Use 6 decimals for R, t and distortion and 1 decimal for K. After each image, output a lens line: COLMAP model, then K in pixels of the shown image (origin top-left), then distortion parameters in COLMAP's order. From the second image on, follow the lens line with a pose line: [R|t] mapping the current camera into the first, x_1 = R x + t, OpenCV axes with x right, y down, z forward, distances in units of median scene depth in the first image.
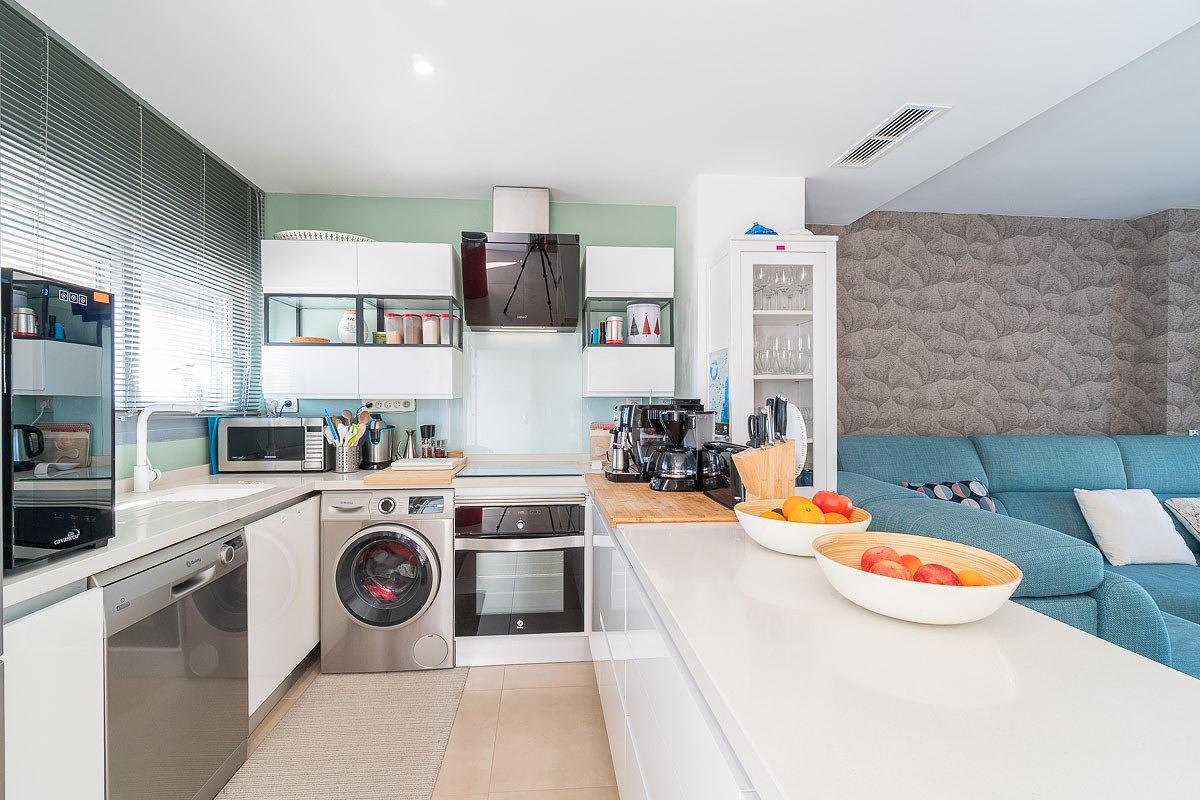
lens RADIAL K [[542.7, 0, 590.9], [0, 542.7, 406.8], [0, 0, 1]] dist [-0.009806, 0.006028]
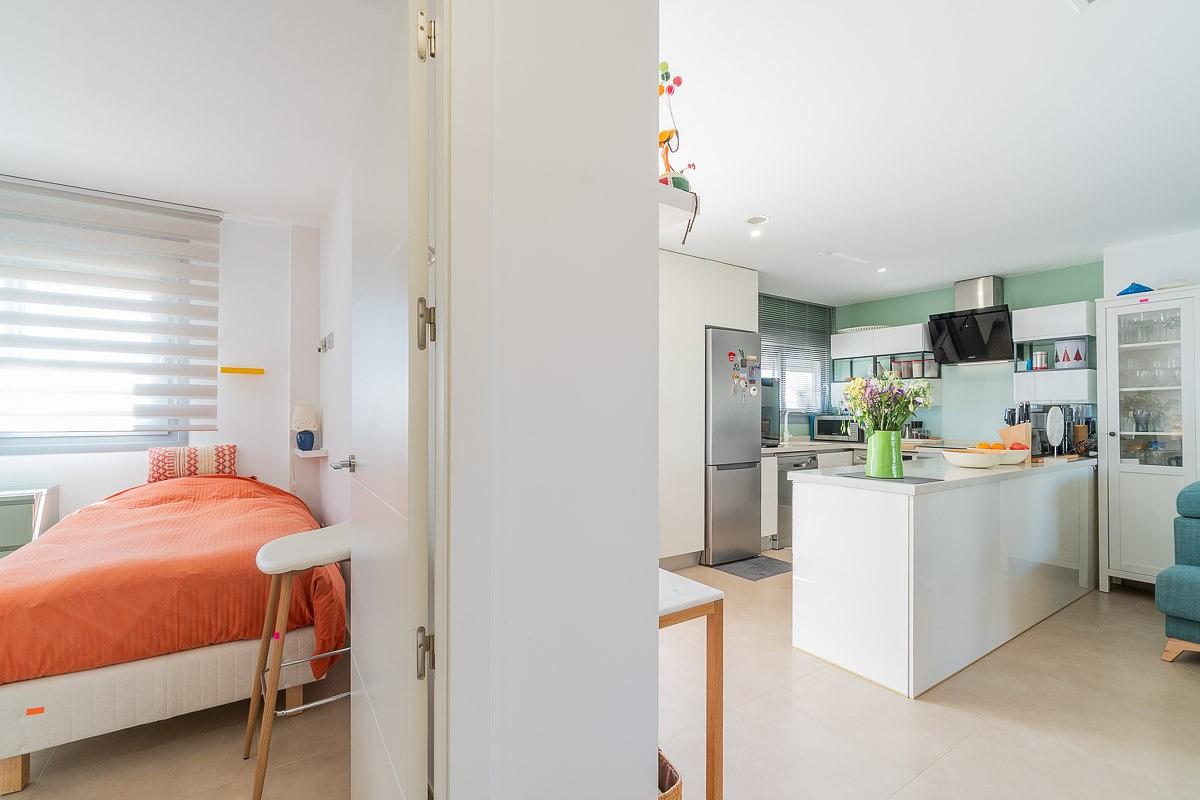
lens RADIAL K [[520.3, 0, 578.4], [0, 520.3, 406.1], [0, 0, 1]] dist [-0.027872, 0.008220]
pose [[0.472625, -0.009985, -0.881207, 0.693698], [-0.007156, 0.999859, -0.015168, 0.018793], [0.881234, 0.013475, 0.472487, -0.823239]]
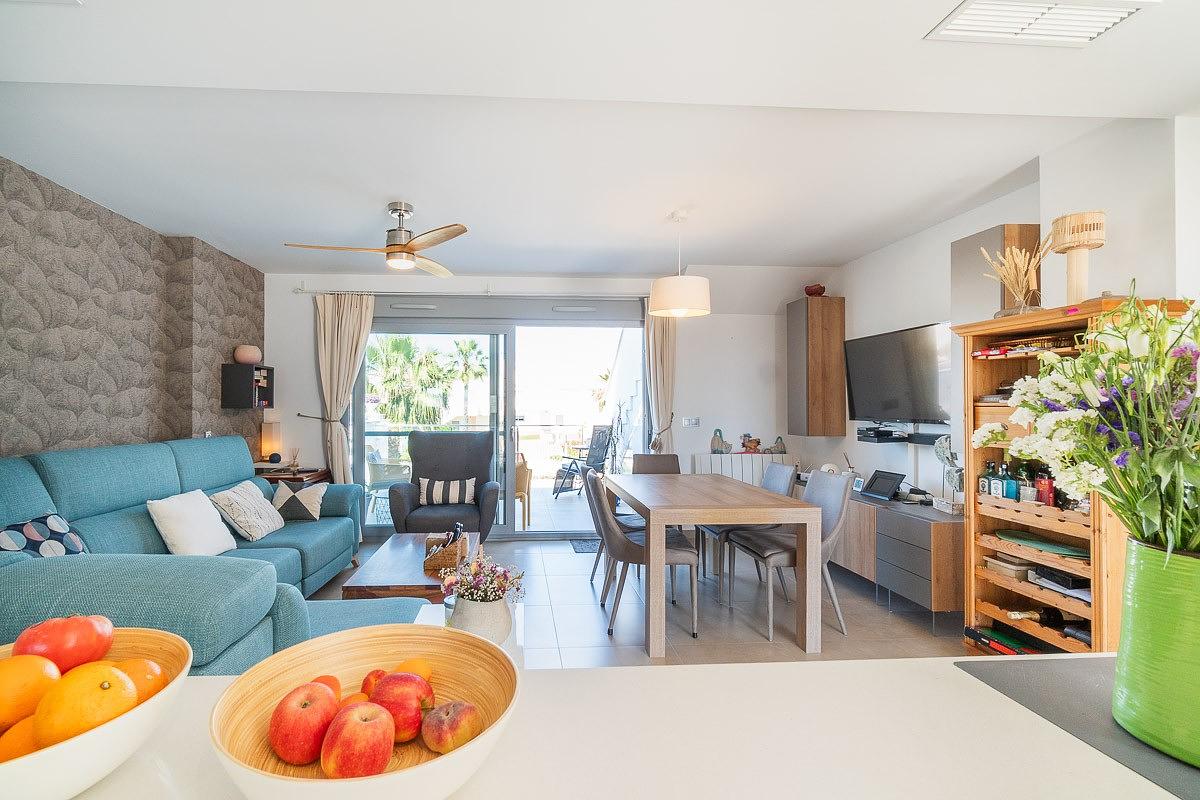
lens RADIAL K [[534.0, 0, 531.8], [0, 534.0, 404.3], [0, 0, 1]] dist [-0.016824, 0.008427]
pose [[0.050391, -0.000091, 0.998730, 0.000971], [0.004944, 0.999988, -0.000158, -0.015022], [-0.998717, 0.004946, 0.050391, 0.298655]]
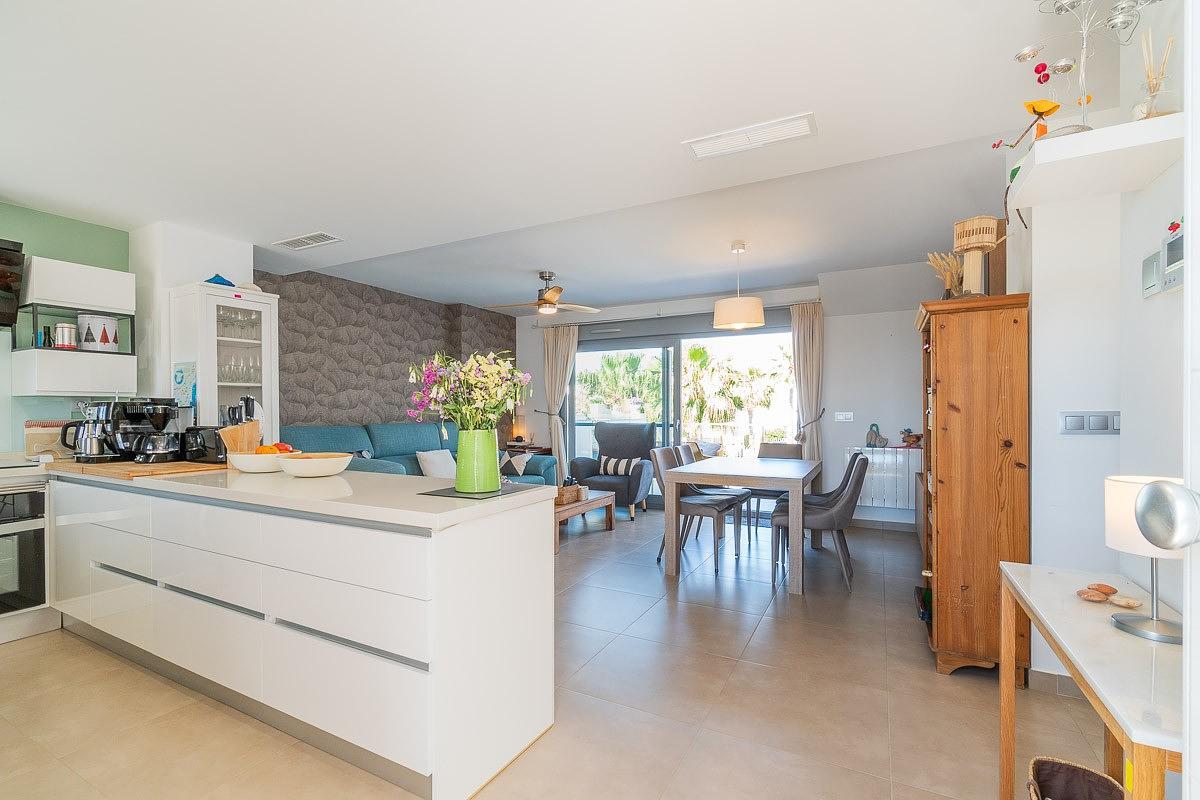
lens RADIAL K [[524.1, 0, 598.6], [0, 524.1, 412.6], [0, 0, 1]] dist [-0.003950, -0.000622]
pose [[0.544638, -0.006169, 0.838649, -0.256195], [0.009072, 0.999958, 0.001464, 0.023457], [-0.838622, 0.006811, 0.544671, -0.488851]]
